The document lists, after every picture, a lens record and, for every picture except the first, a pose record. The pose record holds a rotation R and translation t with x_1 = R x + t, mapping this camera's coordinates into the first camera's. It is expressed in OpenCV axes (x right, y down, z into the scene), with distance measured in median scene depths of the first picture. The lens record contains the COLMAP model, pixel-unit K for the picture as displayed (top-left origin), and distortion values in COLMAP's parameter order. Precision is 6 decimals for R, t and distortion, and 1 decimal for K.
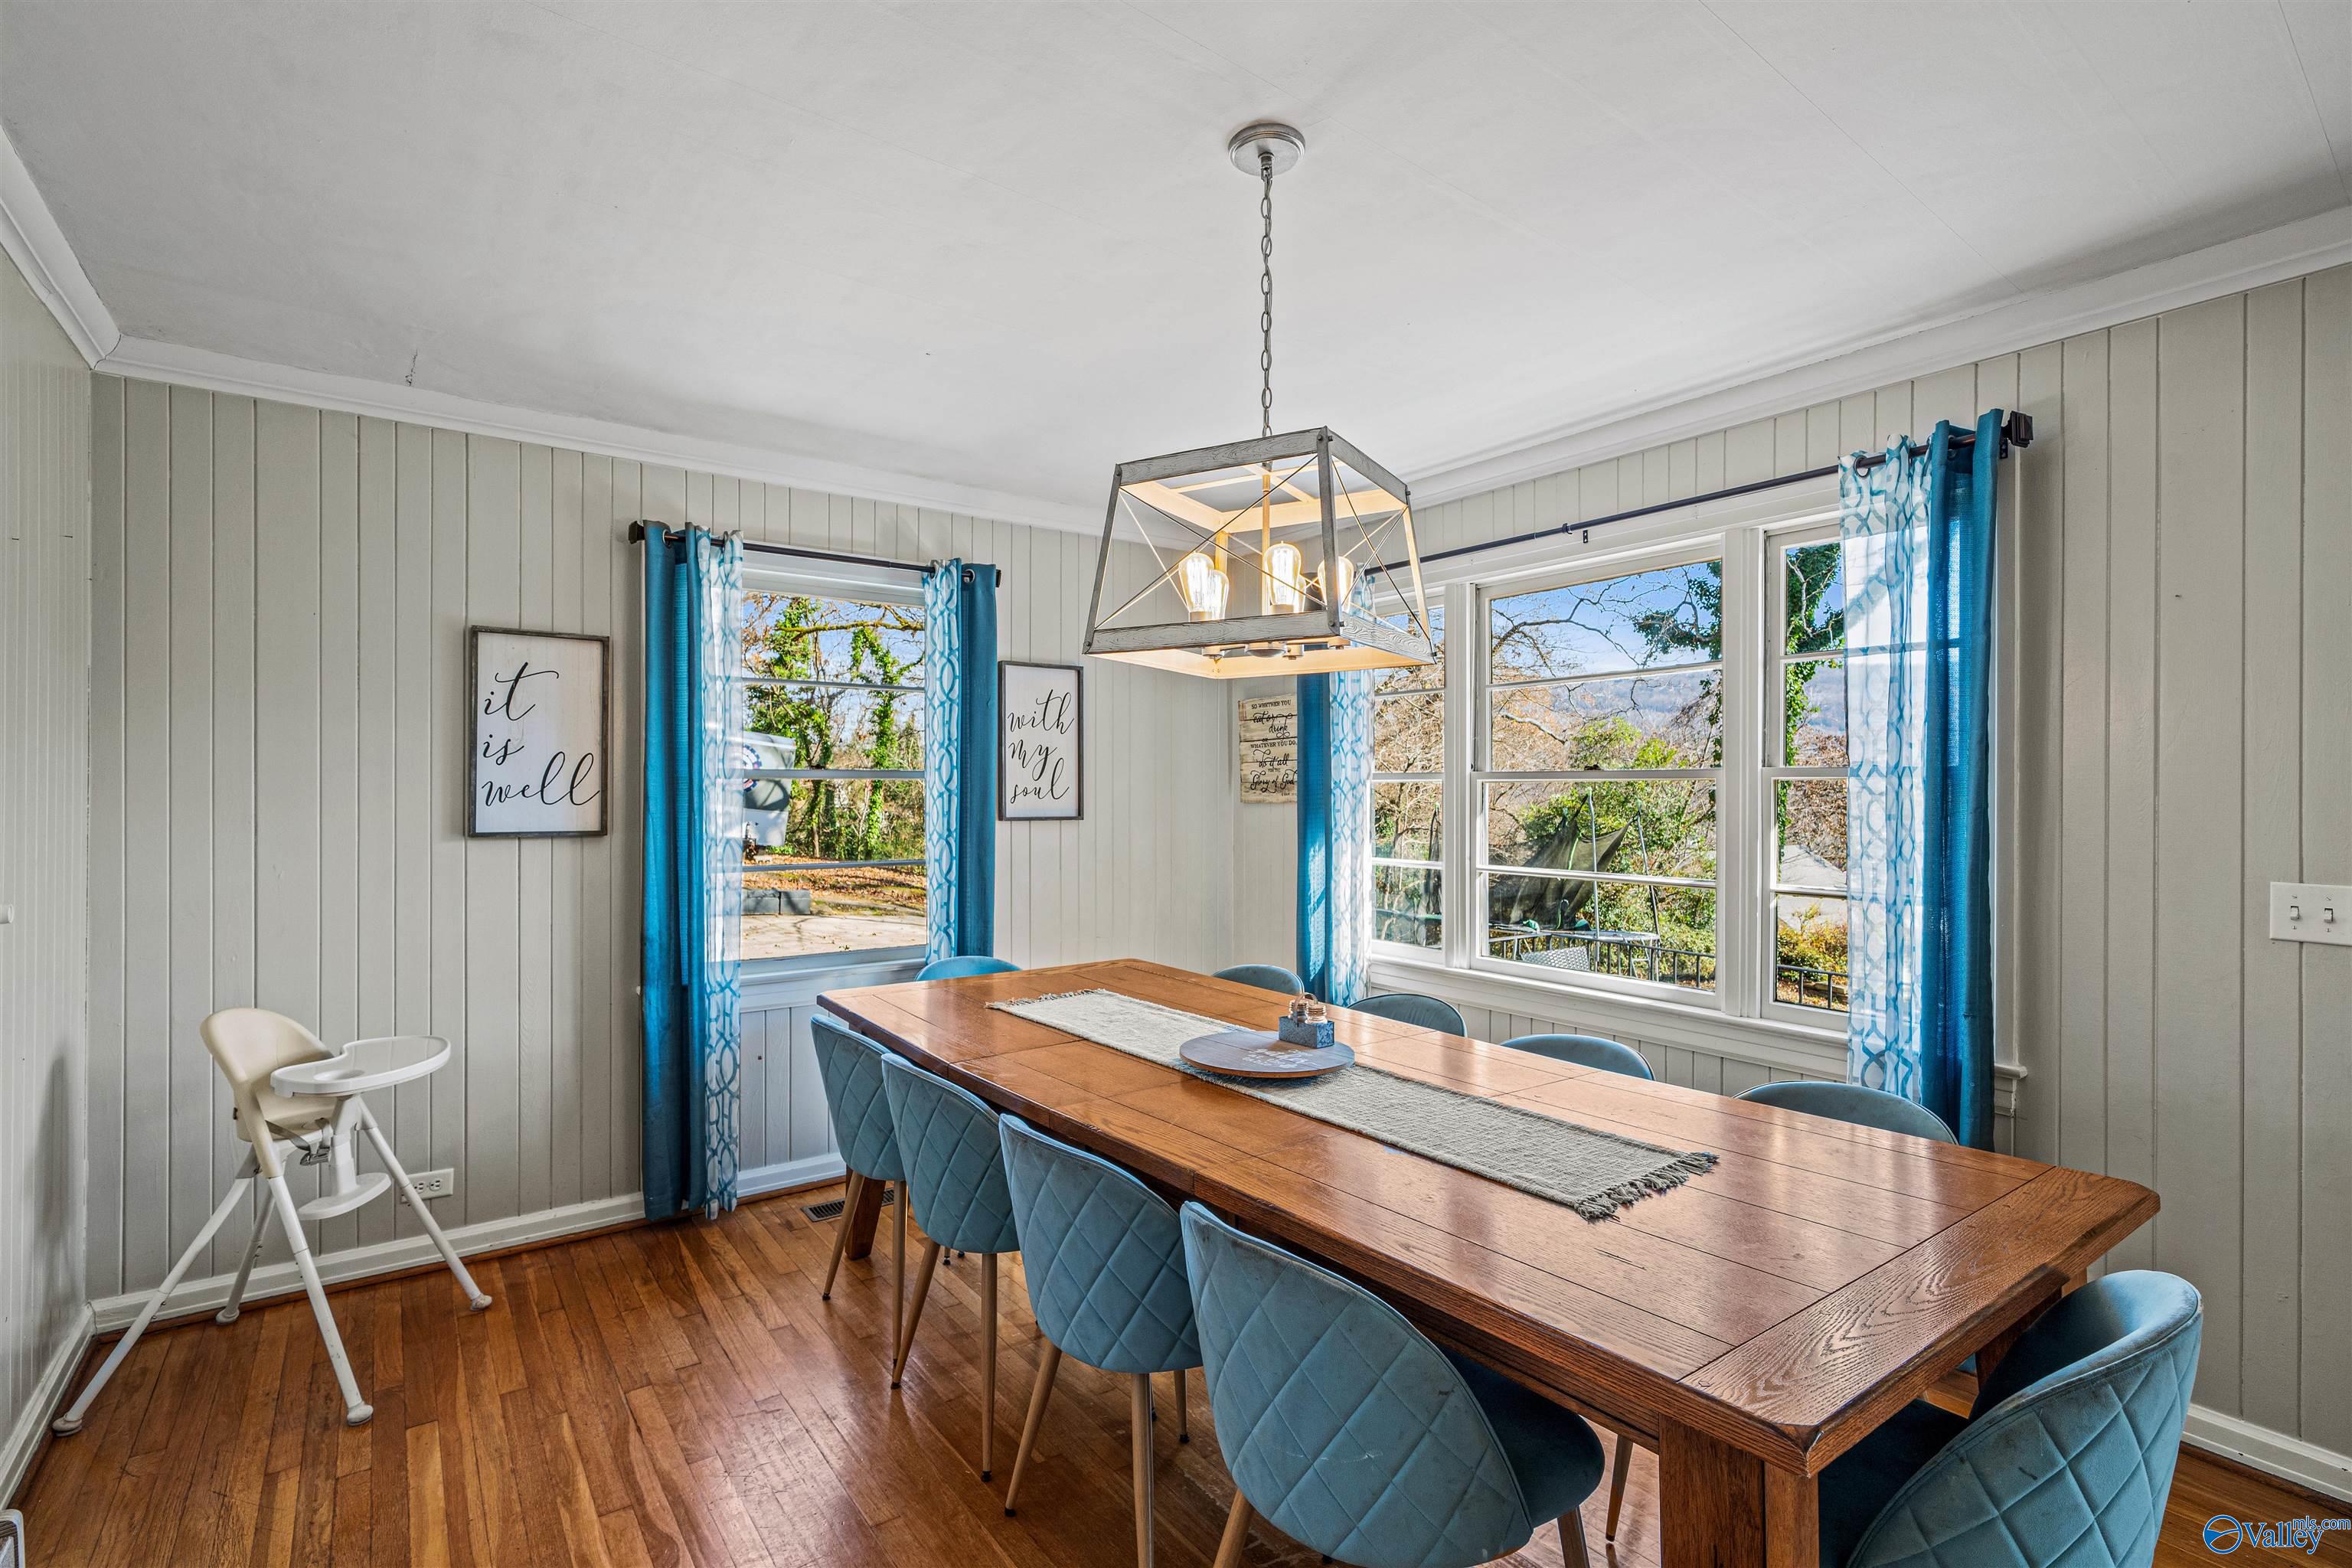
lens RADIAL K [[1117.5, 0, 1163.2], [0, 1117.5, 790.1], [0, 0, 1]] dist [0.017985, 0.000650]
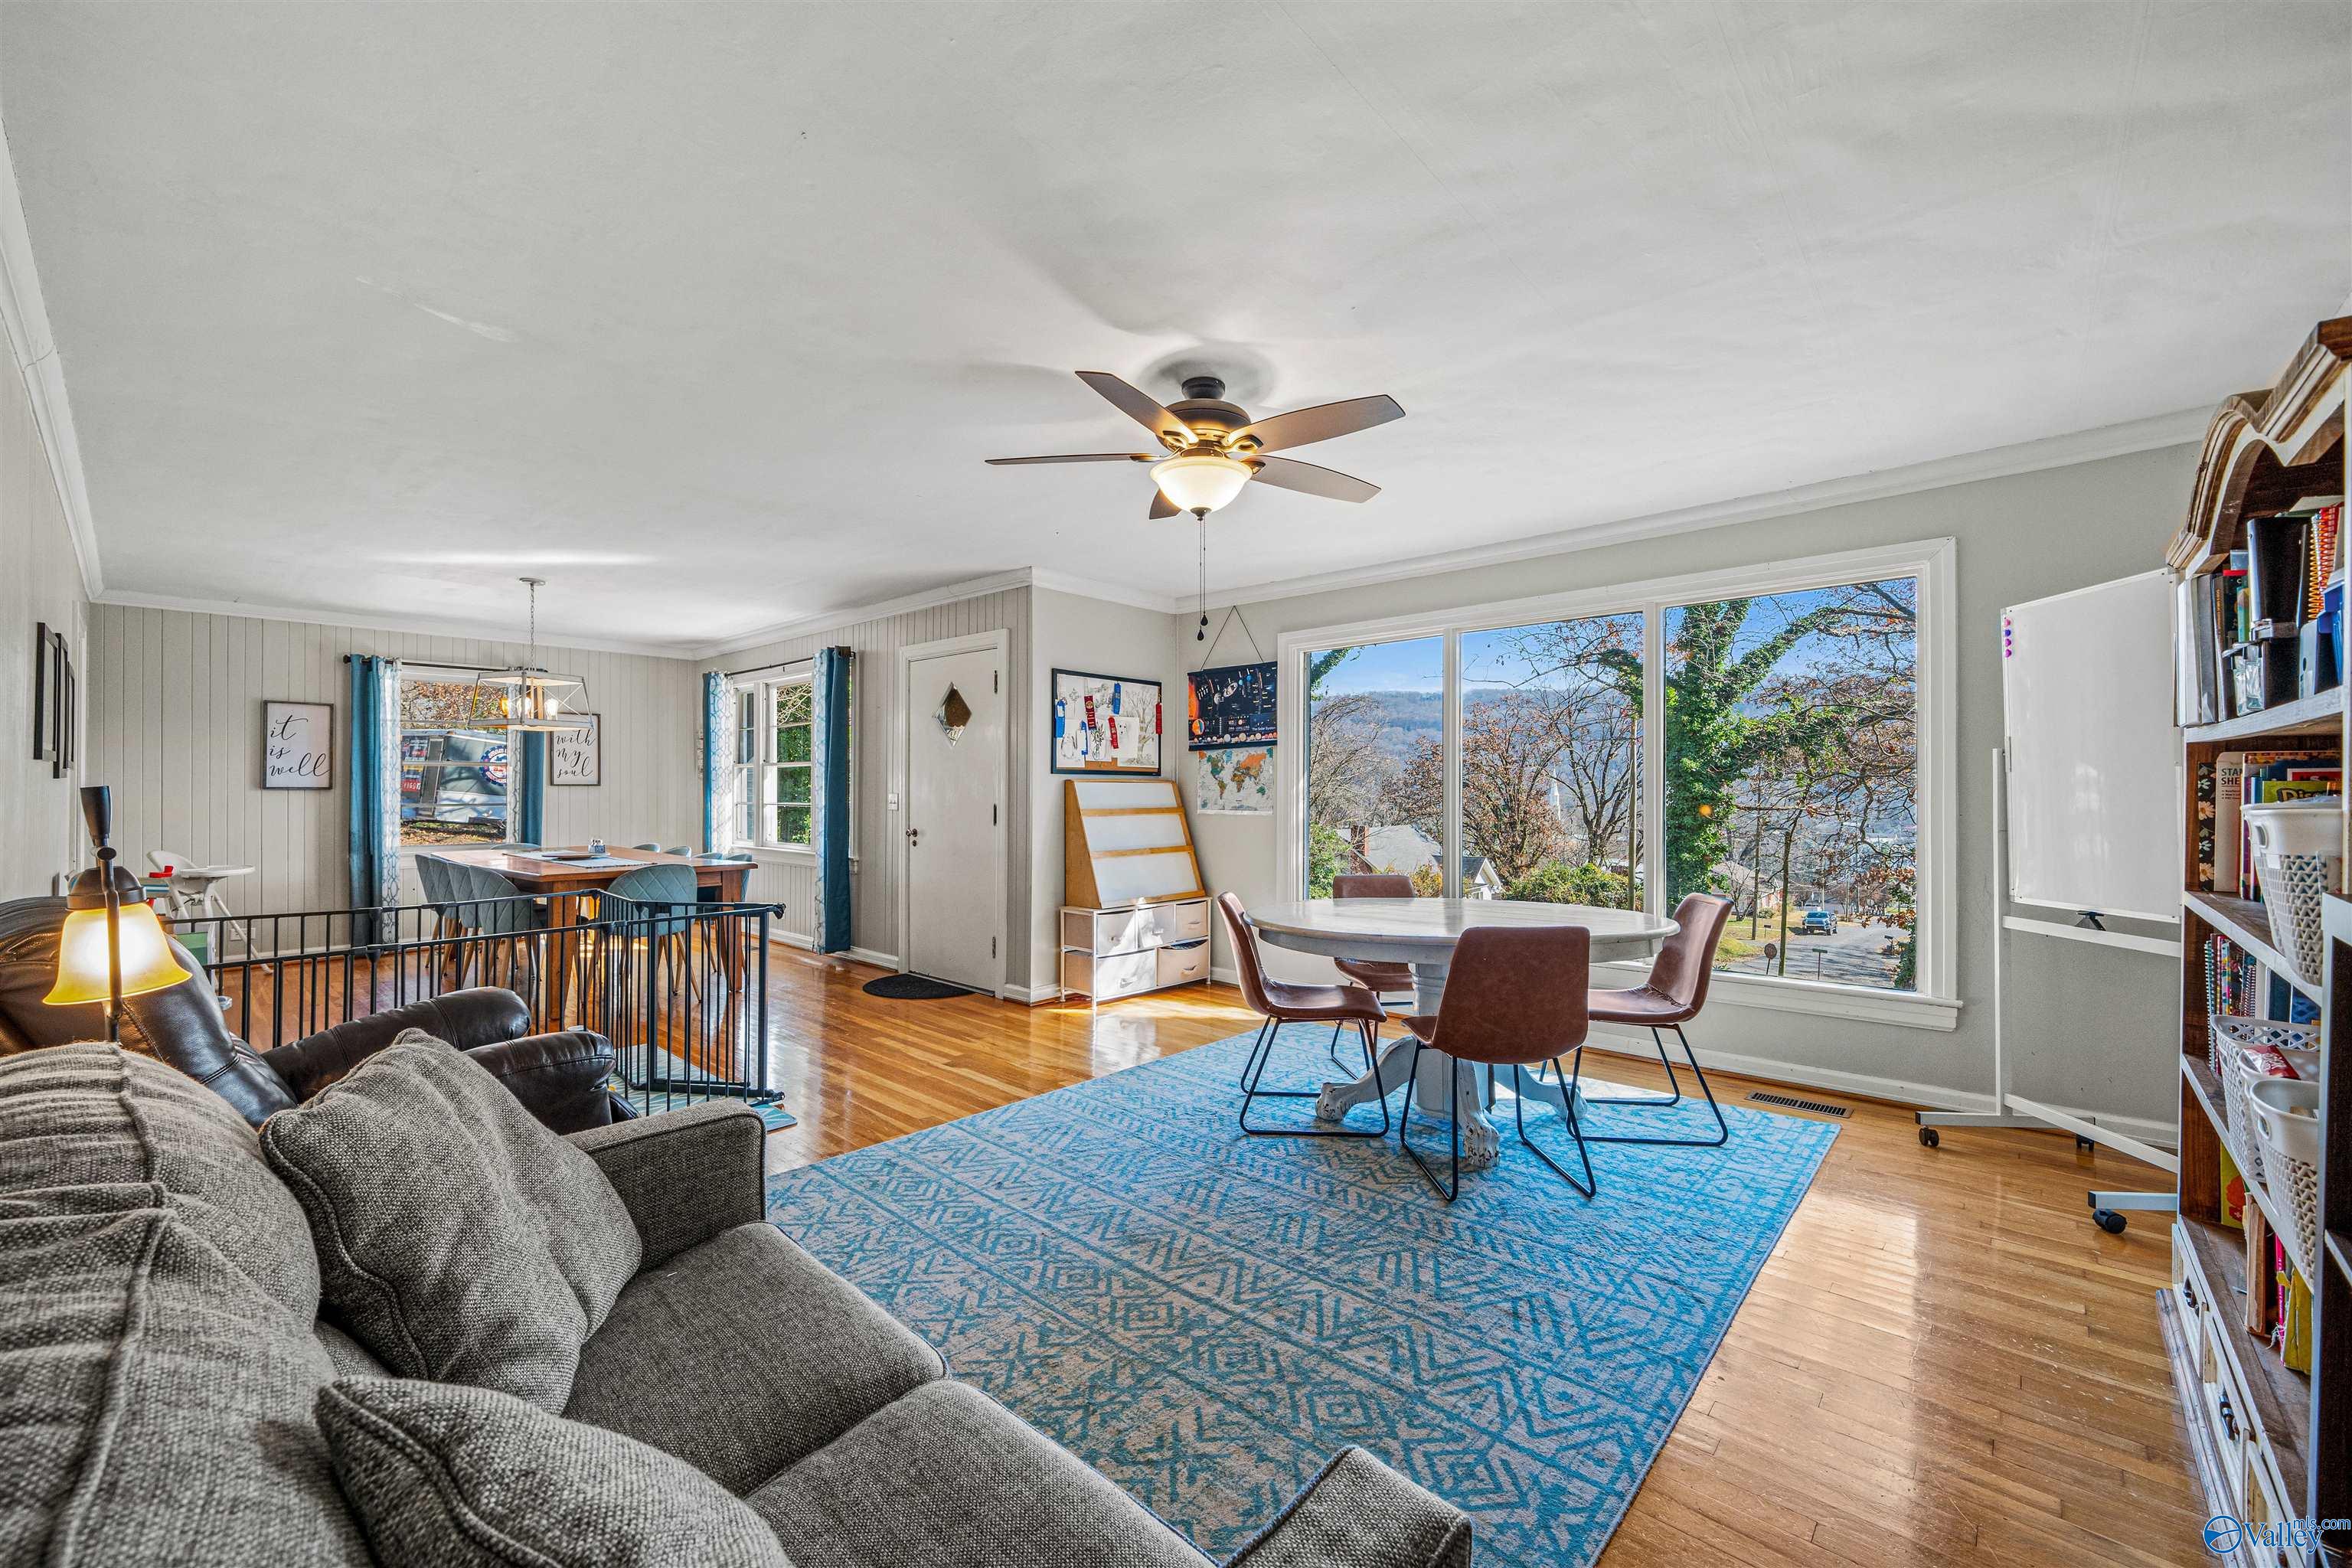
lens RADIAL K [[930.5, 0, 1167.3], [0, 930.5, 785.6], [0, 0, 1]] dist [-0.003598, -0.000057]
pose [[0.979104, -0.002543, 0.203342, 0.813465], [0.002249, 0.999996, 0.001676, 0.033587], [-0.203345, -0.001183, 0.979106, -1.242768]]
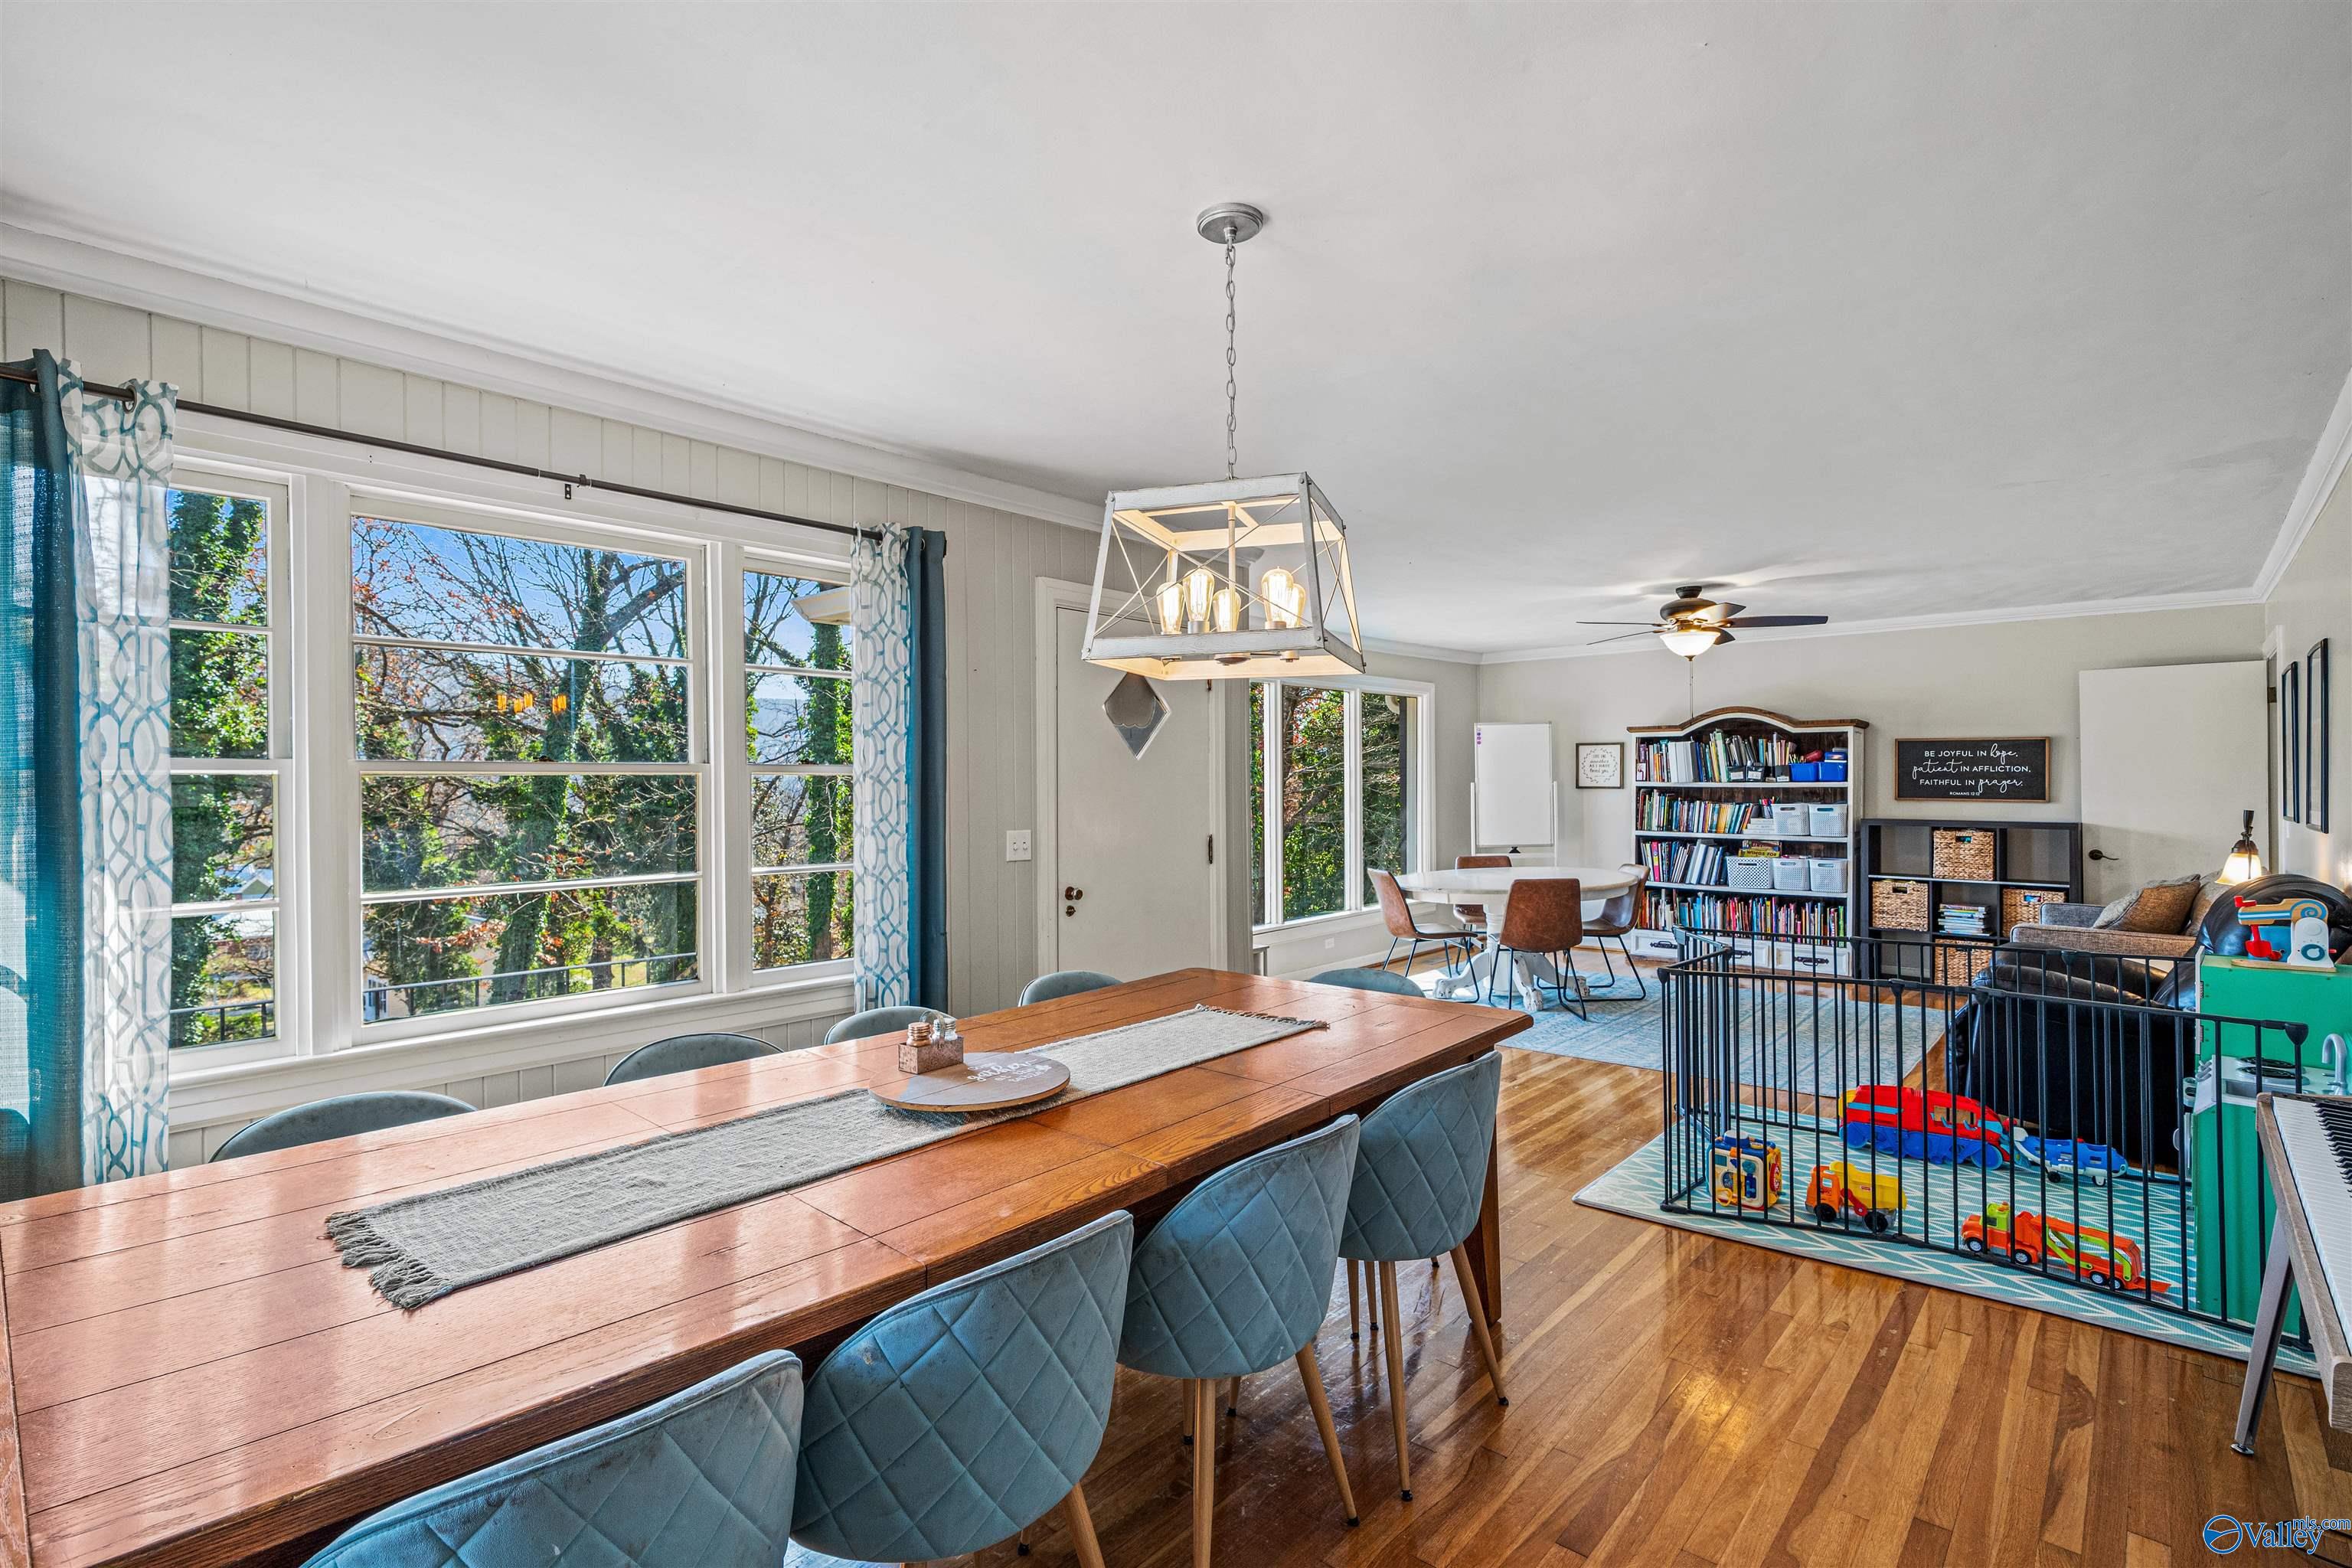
lens RADIAL K [[1117.5, 0, 1166.3], [0, 1117.5, 774.1], [0, 0, 1]] dist [0.017985, 0.000650]
pose [[-0.221073, -0.002835, 0.975253, -0.597398], [0.001765, 0.999993, 0.003307, -0.008738], [-0.975256, 0.002453, -0.221066, 0.766817]]
